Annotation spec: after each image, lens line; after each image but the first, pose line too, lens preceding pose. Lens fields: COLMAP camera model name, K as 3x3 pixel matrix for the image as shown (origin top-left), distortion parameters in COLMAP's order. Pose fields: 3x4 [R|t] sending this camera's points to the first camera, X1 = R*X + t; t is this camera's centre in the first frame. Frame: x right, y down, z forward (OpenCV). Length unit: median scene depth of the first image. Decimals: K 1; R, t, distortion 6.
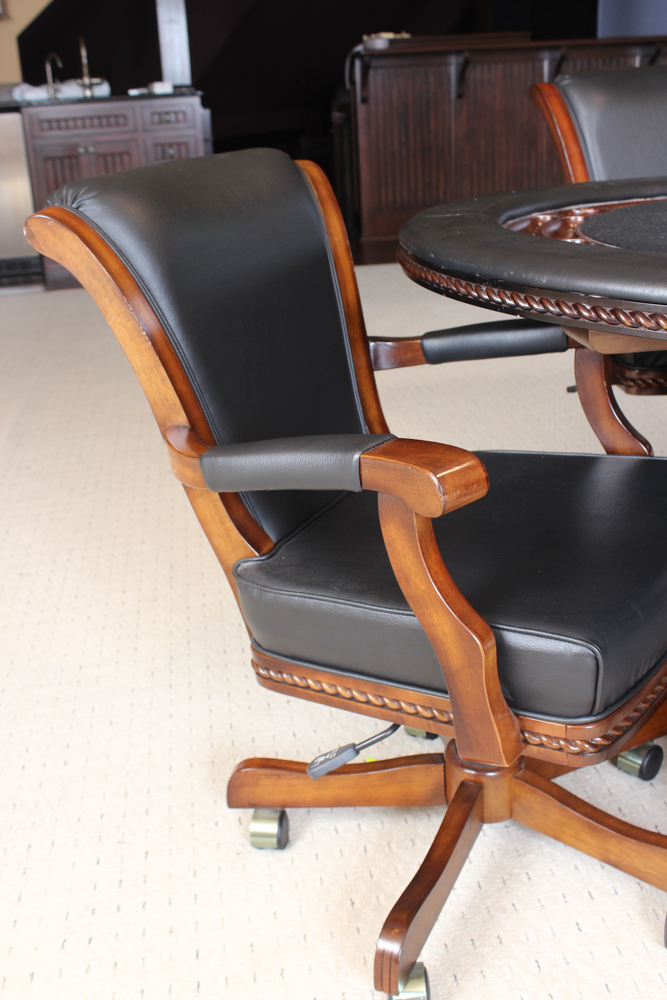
lens RADIAL K [[1106.8, 0, 333.5], [0, 1106.8, 500.0], [0, 0, 1]] dist [-0.069910, 0.048999]
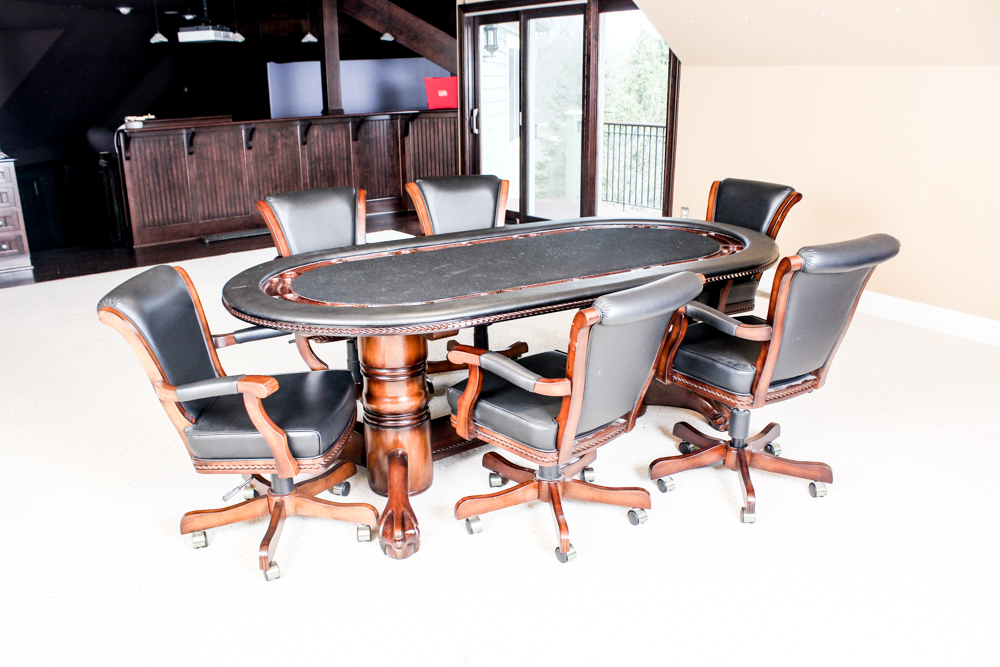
lens RADIAL K [[833.3, 0, 500.0], [0, 833.3, 333.5], [0, 0, 1]] dist [-0.161926, 0.139648]
pose [[0.882559, -0.107857, 0.457664, -0.232791], [0.144137, 0.988535, -0.044988, 0.022666], [-0.447564, 0.105671, 0.887986, -0.900415]]
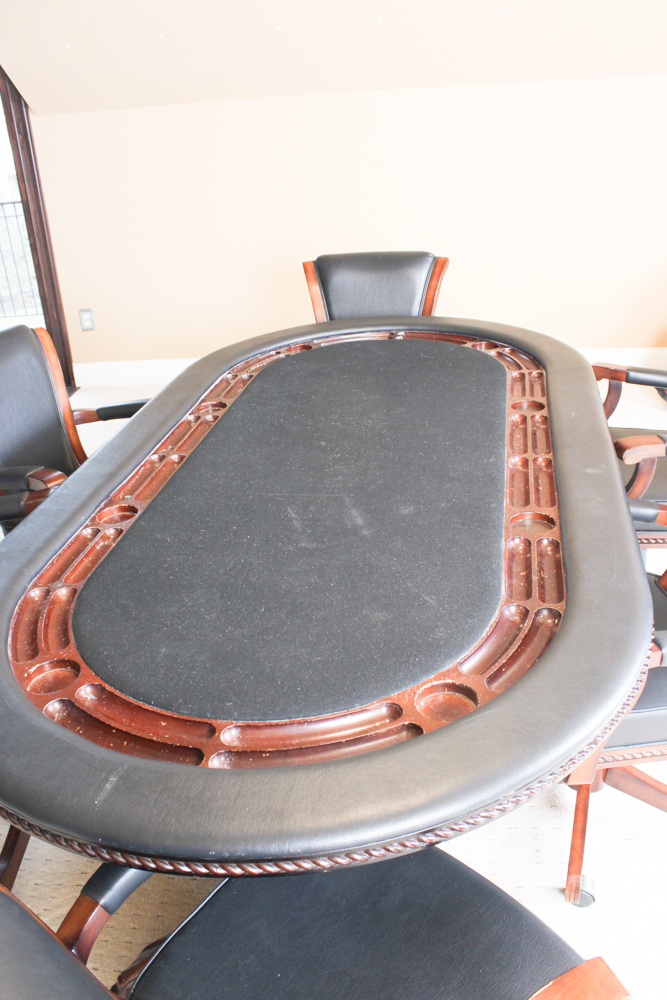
lens RADIAL K [[855.2, 0, 333.5], [0, 855.2, 500.0], [0, 0, 1]] dist [-0.162604, 0.163100]
pose [[0.230818, -0.401219, 0.886423, -0.346621], [0.402635, 0.868749, 0.288376, -0.549979], [-0.885781, 0.290343, 0.362068, 0.479321]]
